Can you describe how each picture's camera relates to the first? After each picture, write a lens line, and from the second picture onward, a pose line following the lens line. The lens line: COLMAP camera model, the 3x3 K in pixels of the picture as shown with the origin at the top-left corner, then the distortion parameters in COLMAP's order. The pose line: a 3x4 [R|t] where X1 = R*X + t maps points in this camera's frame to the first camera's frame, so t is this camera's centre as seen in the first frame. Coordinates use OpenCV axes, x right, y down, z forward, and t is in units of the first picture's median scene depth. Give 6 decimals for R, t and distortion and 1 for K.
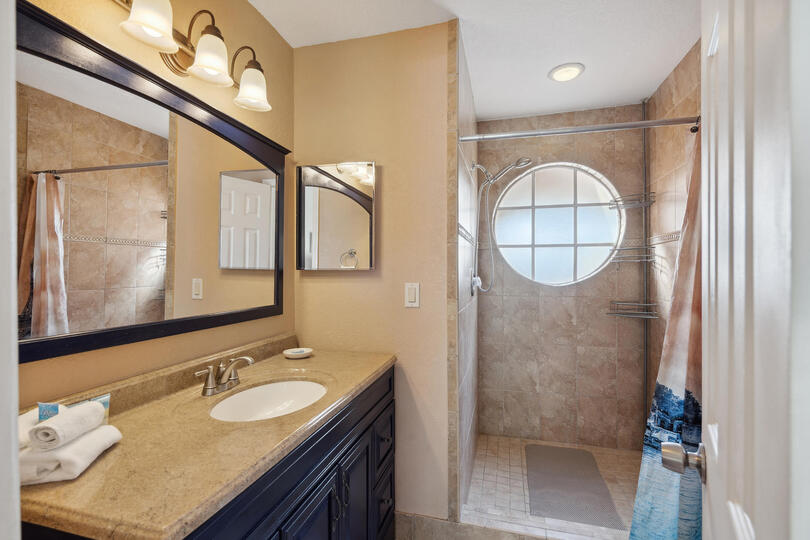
lens RADIAL K [[373.7, 0, 401.9], [0, 373.7, 262.6], [0, 0, 1]] dist [-0.000975, 0.000519]
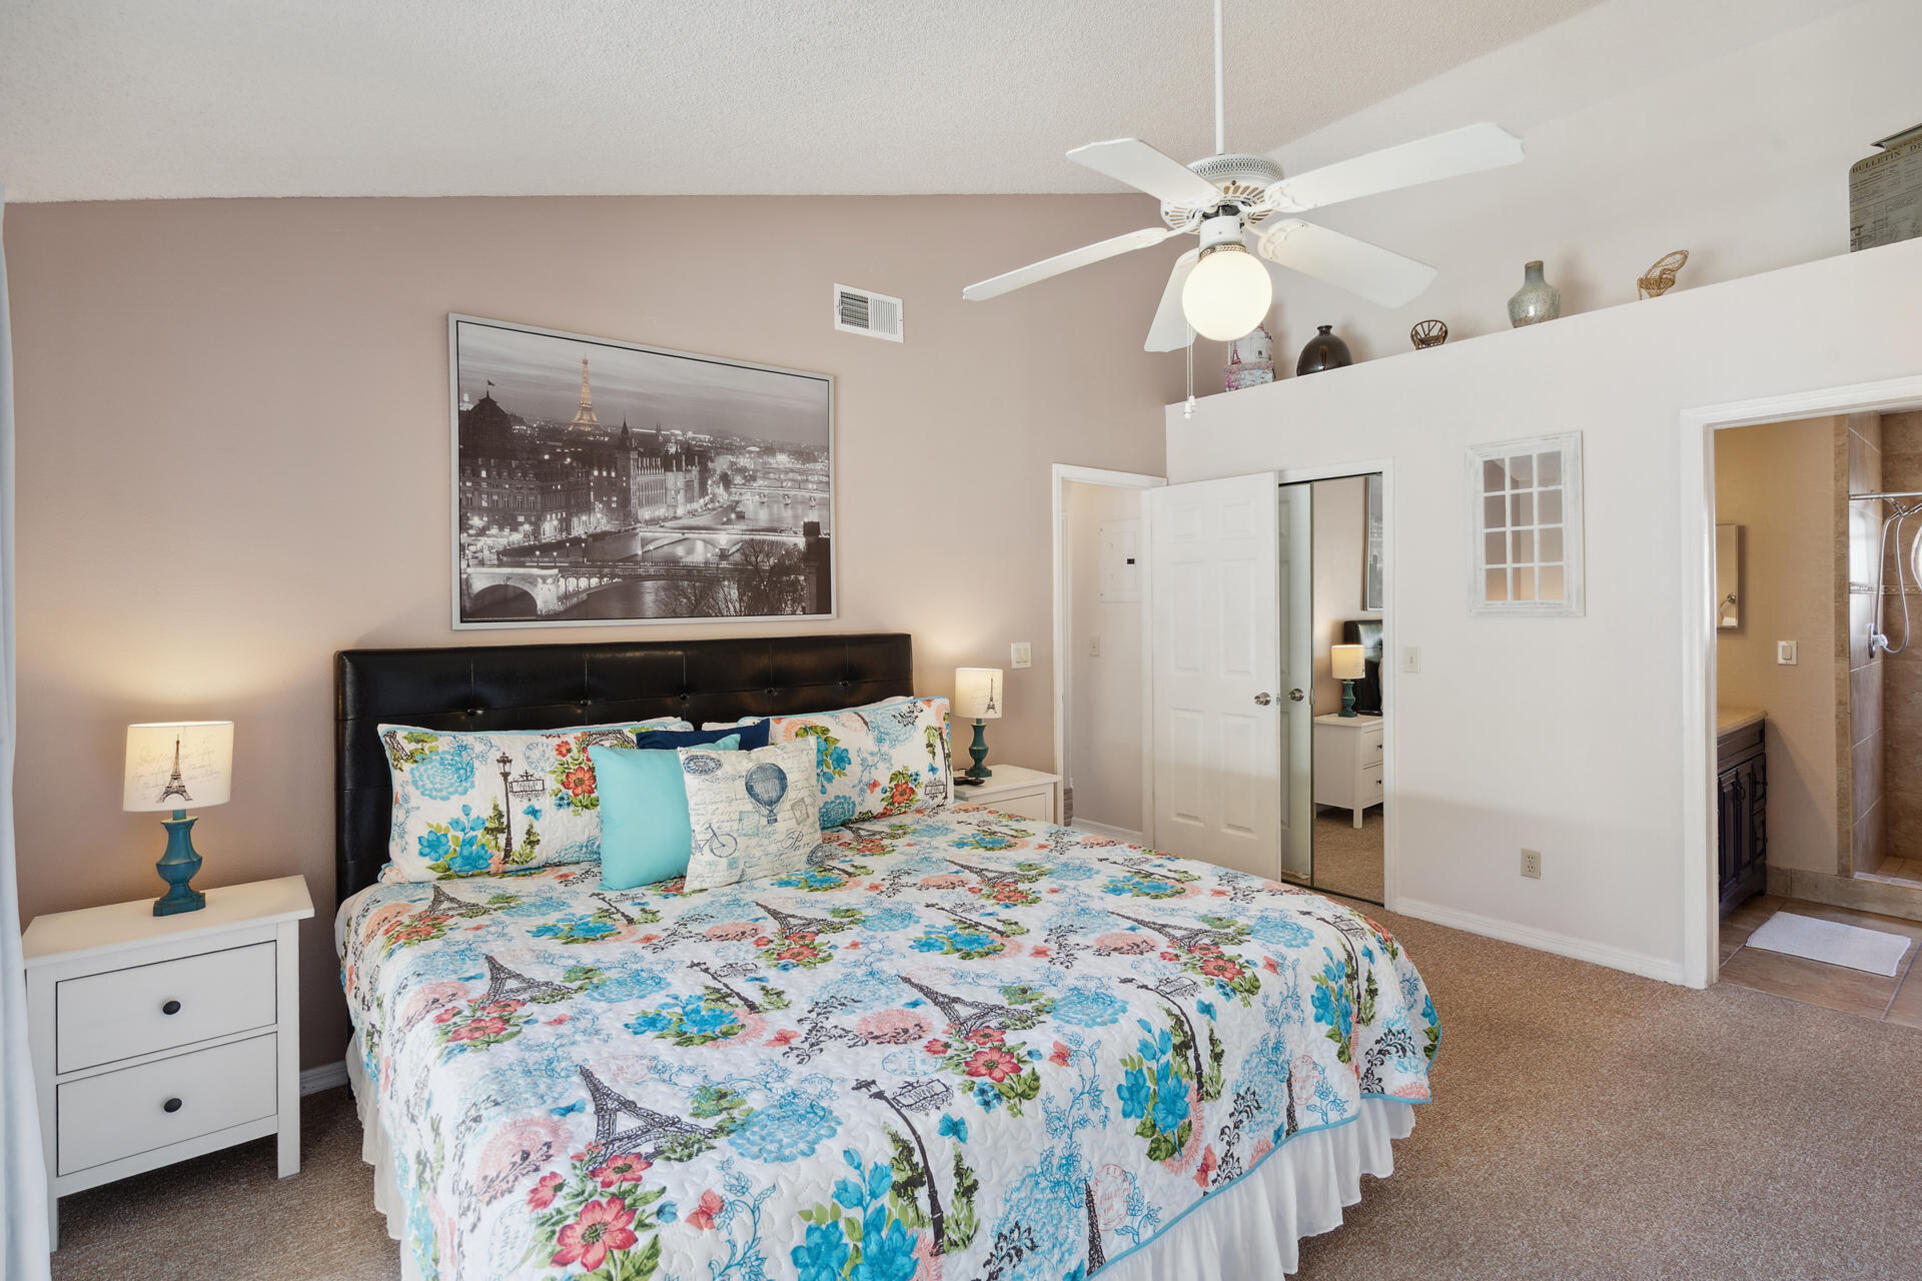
lens RADIAL K [[886.7, 0, 953.6], [0, 886.7, 622.9], [0, 0, 1]] dist [-0.000975, 0.000519]
pose [[0.812294, -0.009802, -0.583166, -0.357324], [0.027862, 0.999369, 0.022010, -0.098403], [0.582582, -0.034127, 0.812055, -1.998259]]
